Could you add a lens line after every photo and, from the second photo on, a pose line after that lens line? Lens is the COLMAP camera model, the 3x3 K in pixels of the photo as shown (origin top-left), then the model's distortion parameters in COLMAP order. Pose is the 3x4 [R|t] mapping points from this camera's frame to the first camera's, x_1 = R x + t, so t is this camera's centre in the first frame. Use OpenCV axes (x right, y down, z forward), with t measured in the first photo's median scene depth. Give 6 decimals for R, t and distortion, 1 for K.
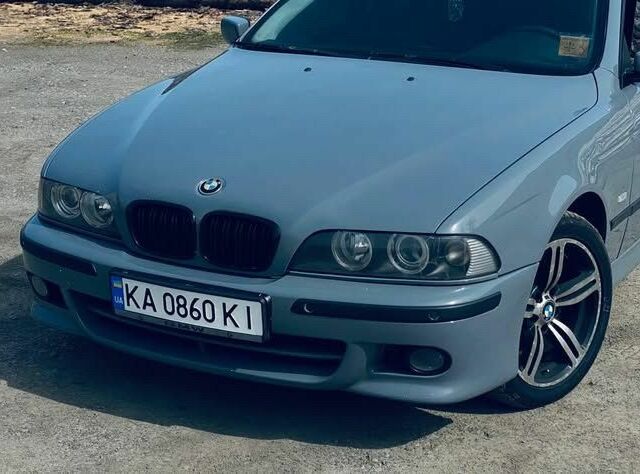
lens RADIAL K [[1282.6, 0, 320.0], [0, 1282.6, 237.0], [0, 0, 1]] dist [0.063483, 0.228541]
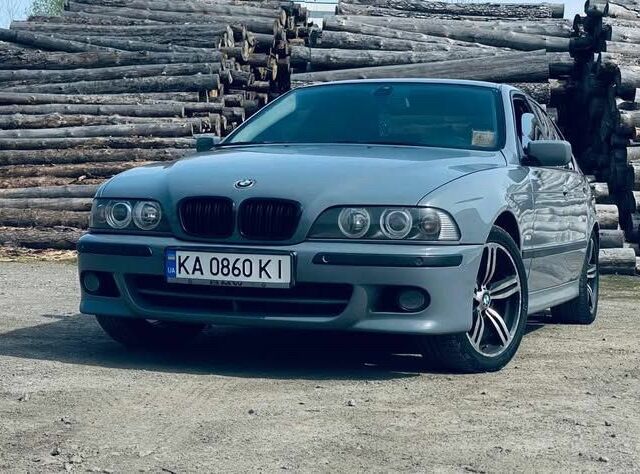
lens RADIAL K [[1282.6, 0, 320.0], [0, 1282.6, 237.0], [0, 0, 1]] dist [0.063483, 0.228541]
pose [[0.989670, 0.018743, 0.142136, -0.199588], [0.018302, 0.966789, -0.254919, 0.362790], [-0.142193, 0.254887, 0.956459, -0.285655]]
